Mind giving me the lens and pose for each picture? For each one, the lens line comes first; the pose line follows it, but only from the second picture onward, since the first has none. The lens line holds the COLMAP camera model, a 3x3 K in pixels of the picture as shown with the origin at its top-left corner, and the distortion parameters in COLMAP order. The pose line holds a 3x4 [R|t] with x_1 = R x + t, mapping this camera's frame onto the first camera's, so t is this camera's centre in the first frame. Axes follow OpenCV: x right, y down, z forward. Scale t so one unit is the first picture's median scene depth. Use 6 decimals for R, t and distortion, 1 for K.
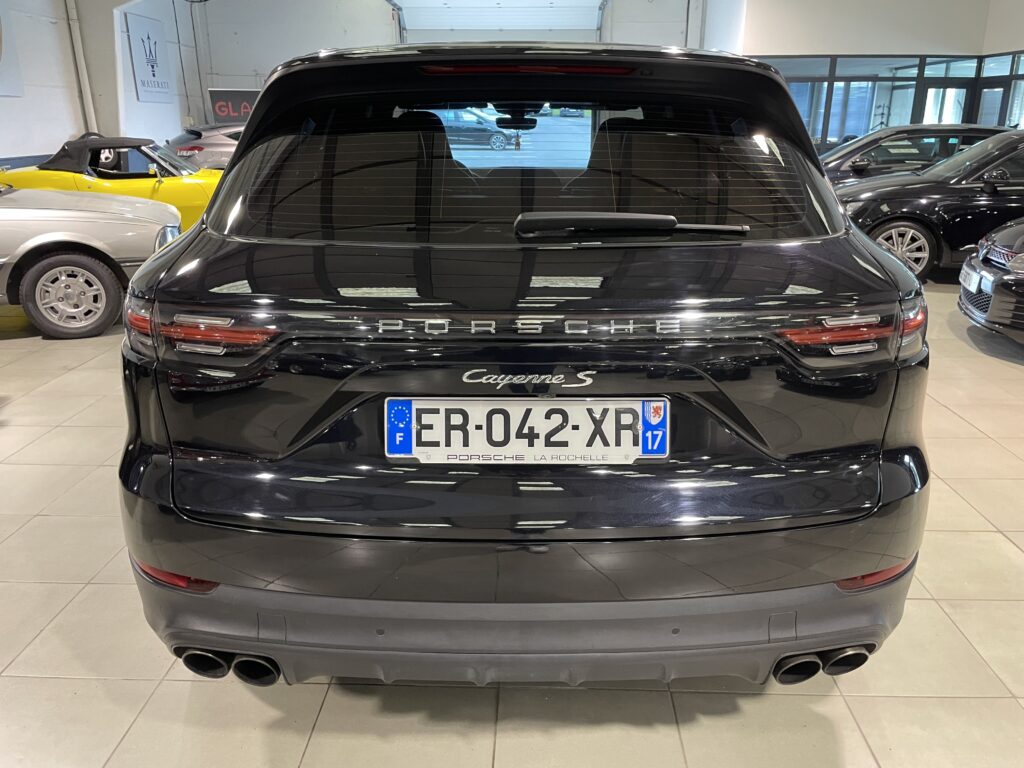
lens RADIAL K [[769.0, 0, 514.6], [0, 769.0, 384.6], [0, 0, 1]] dist [0.099764, -0.135537]
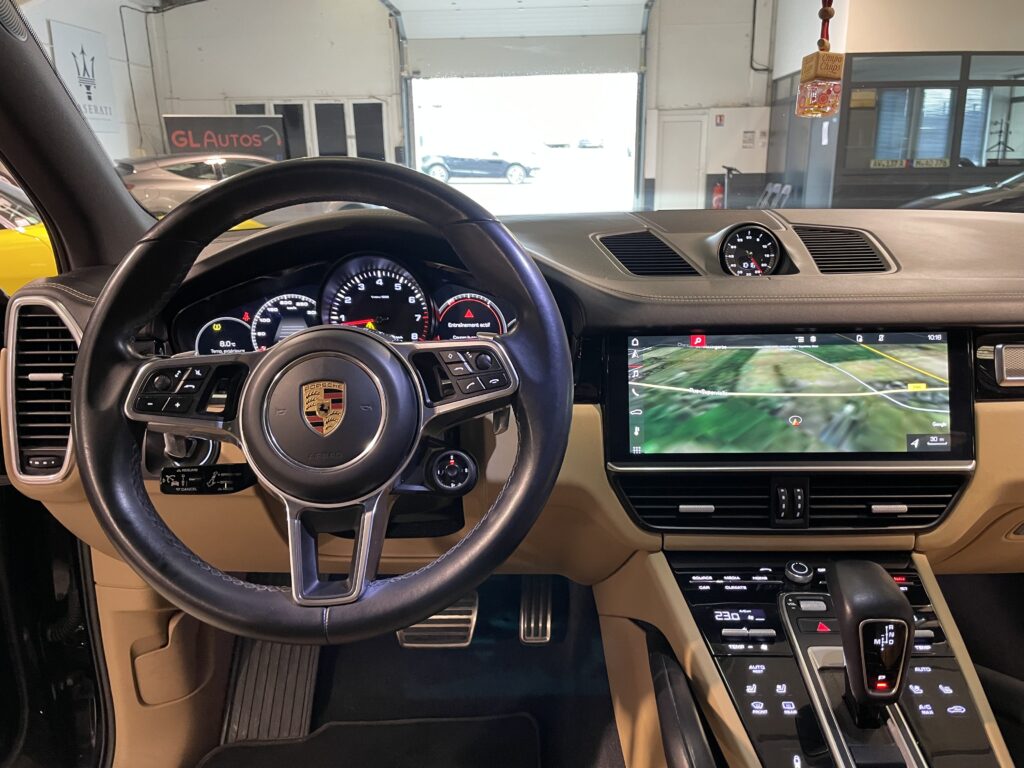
lens RADIAL K [[777.0, 0, 516.2], [0, 777.0, 383.3], [0, 0, 1]] dist [0.093260, -0.134329]
pose [[0.999758, -0.014178, -0.016829, -0.018385], [0.013390, 0.998850, -0.046034, -0.067025], [0.017462, 0.045797, 0.998798, 0.234423]]
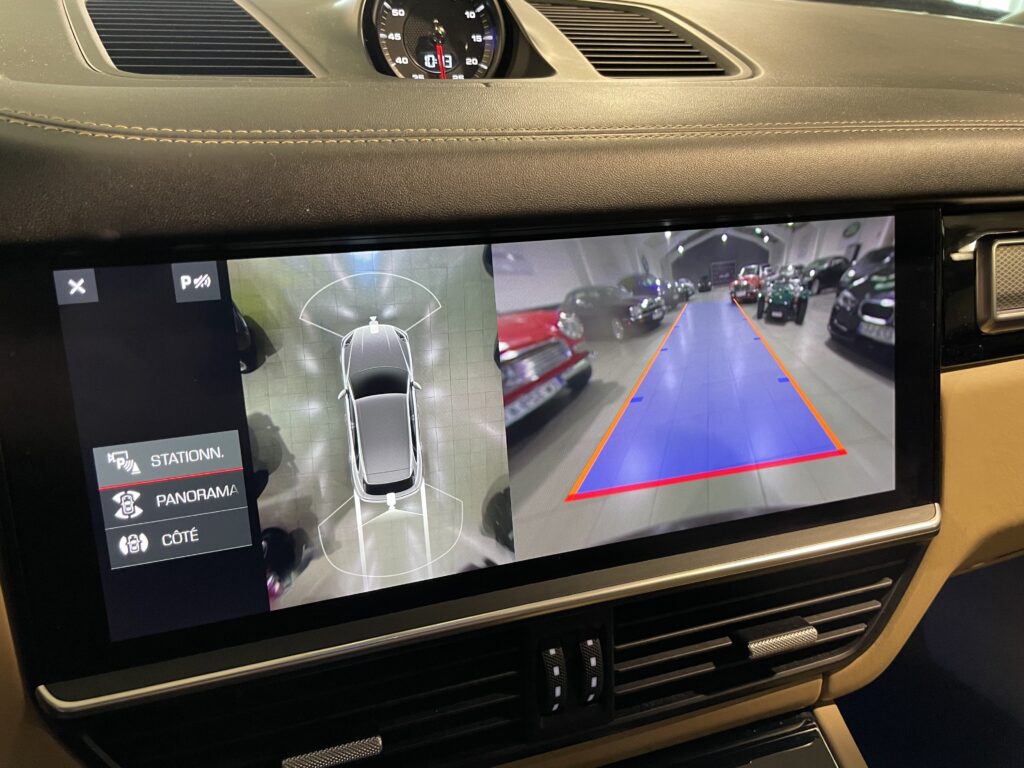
lens RADIAL K [[784.8, 0, 497.8], [0, 784.8, 386.1], [0, 0, 1]] dist [0.076393, -0.133604]
pose [[0.948038, -0.119399, 0.294904, -0.008241], [0.080890, 0.986908, 0.139534, -0.071716], [-0.307704, -0.108429, 0.945284, 0.268932]]
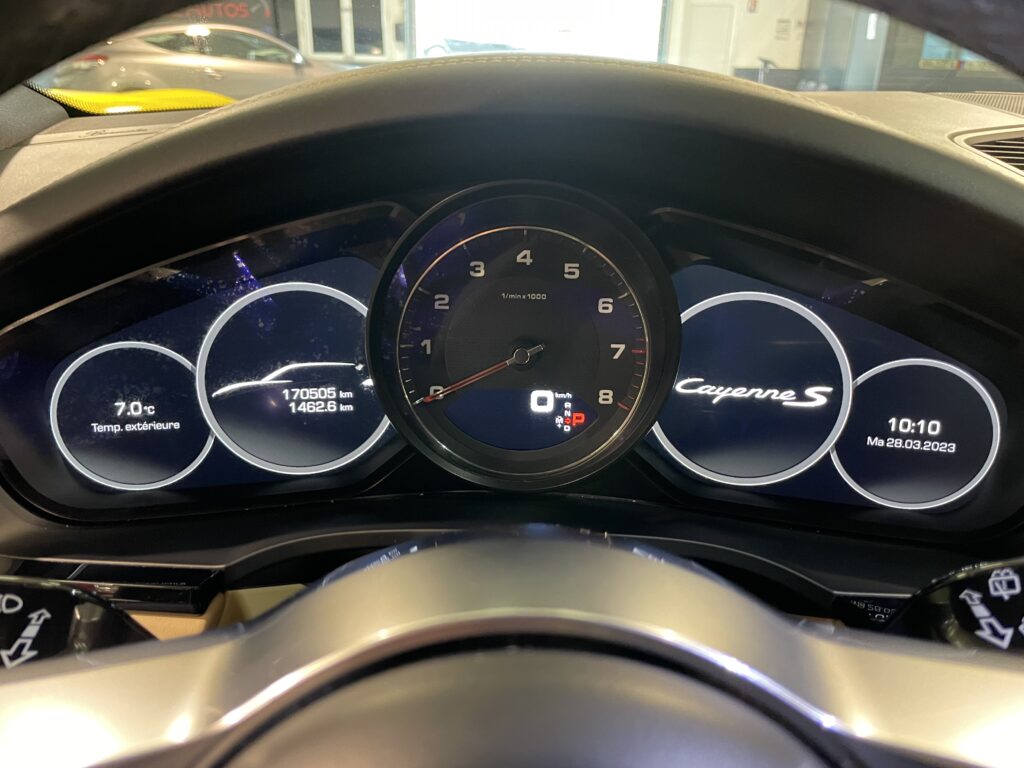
lens RADIAL K [[786.6, 0, 523.2], [0, 786.6, 385.8], [0, 0, 1]] dist [0.048448, -0.090807]
pose [[0.999828, 0.018518, -0.000431, -0.029562], [-0.018419, 0.996398, 0.082774, -0.075685], [0.001962, -0.082752, 0.996568, 0.269503]]
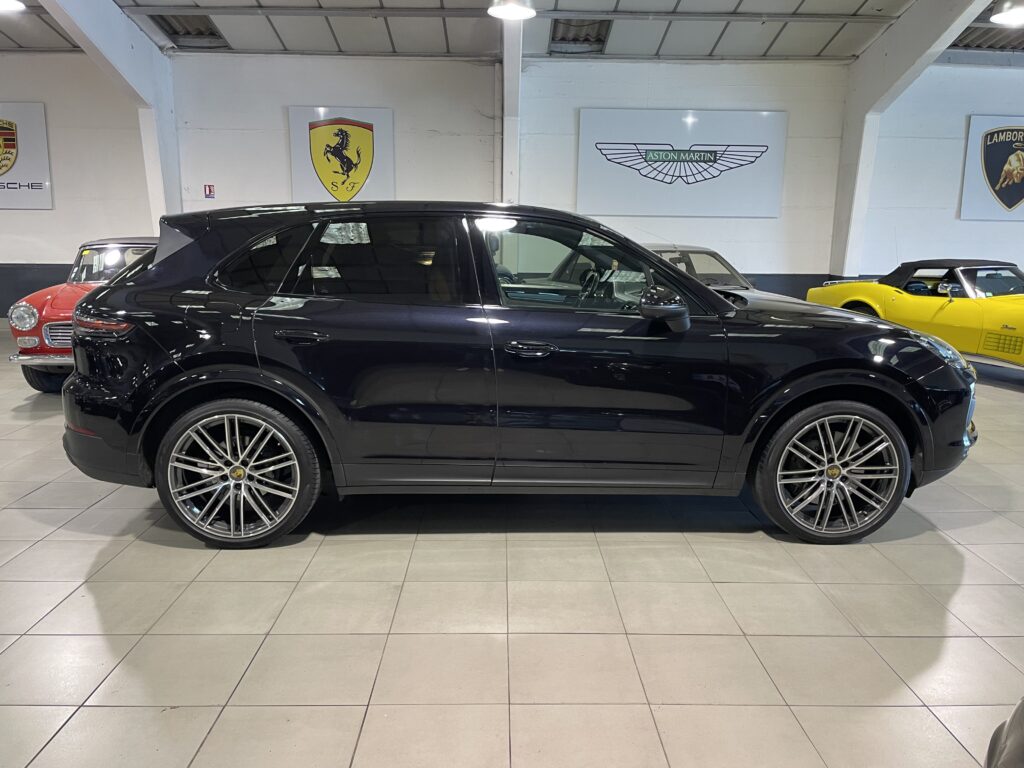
lens RADIAL K [[788.0, 0, 514.1], [0, 788.0, 382.6], [0, 0, 1]] dist [0.108953, -0.140921]
pose [[0.034607, 0.184802, -0.982166, 0.359588], [-0.332053, 0.929051, 0.163108, -0.083082], [0.942626, 0.320486, 0.093516, 0.227891]]
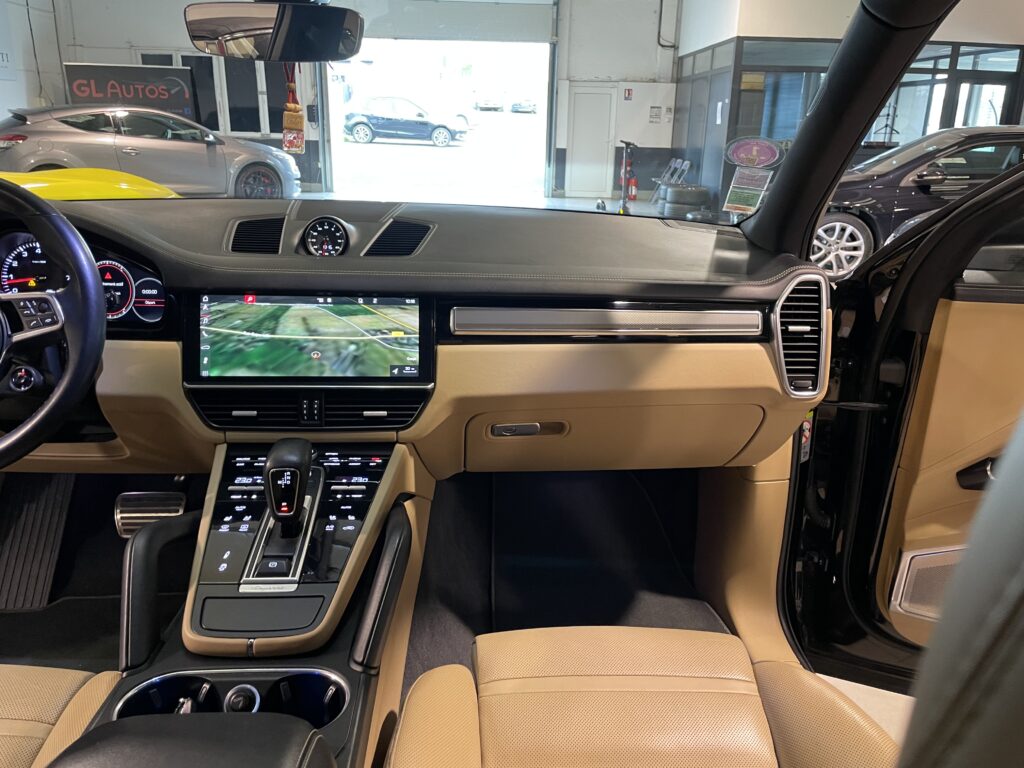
lens RADIAL K [[774.8, 0, 520.9], [0, 774.8, 378.4], [0, 0, 1]] dist [0.093096, -0.133524]
pose [[0.997492, 0.000363, 0.070780, 0.013920], [0.000086, 0.999980, -0.006340, -0.063906], [-0.070780, 0.006330, 0.997472, 0.208839]]
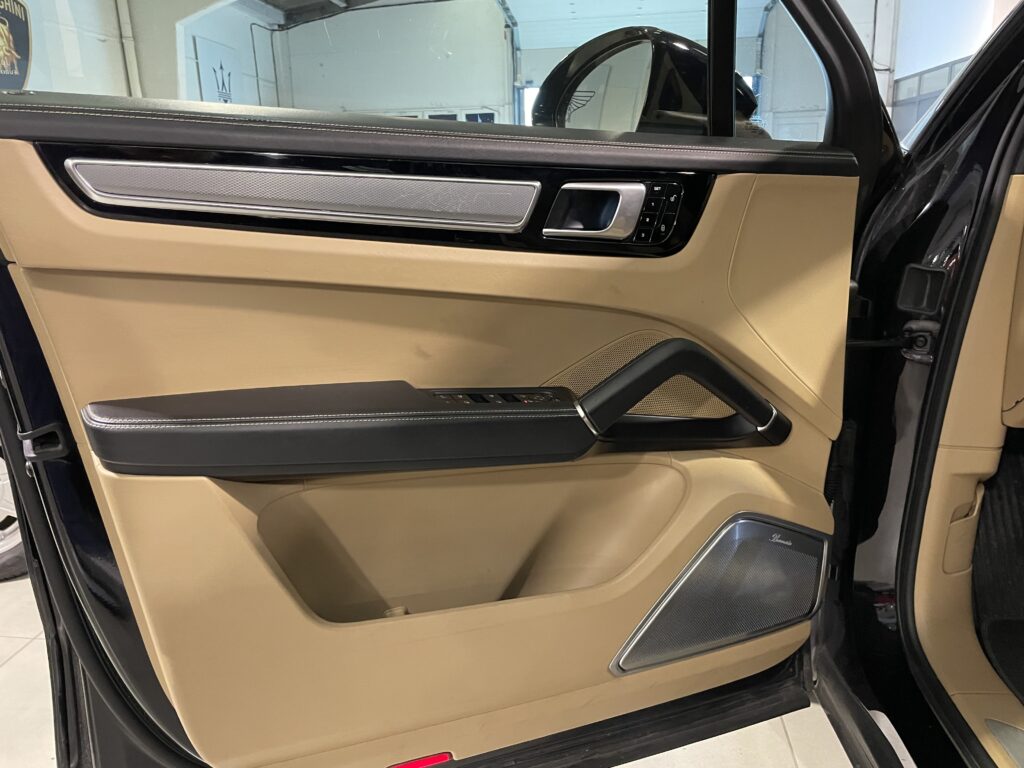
lens RADIAL K [[773.3, 0, 502.7], [0, 773.3, 386.1], [0, 0, 1]] dist [0.090303, -0.121041]
pose [[0.995226, -0.005601, -0.097432, -0.092870], [-0.000459, 0.998072, -0.062066, -0.053497], [0.097592, 0.061814, 0.993305, 0.227200]]
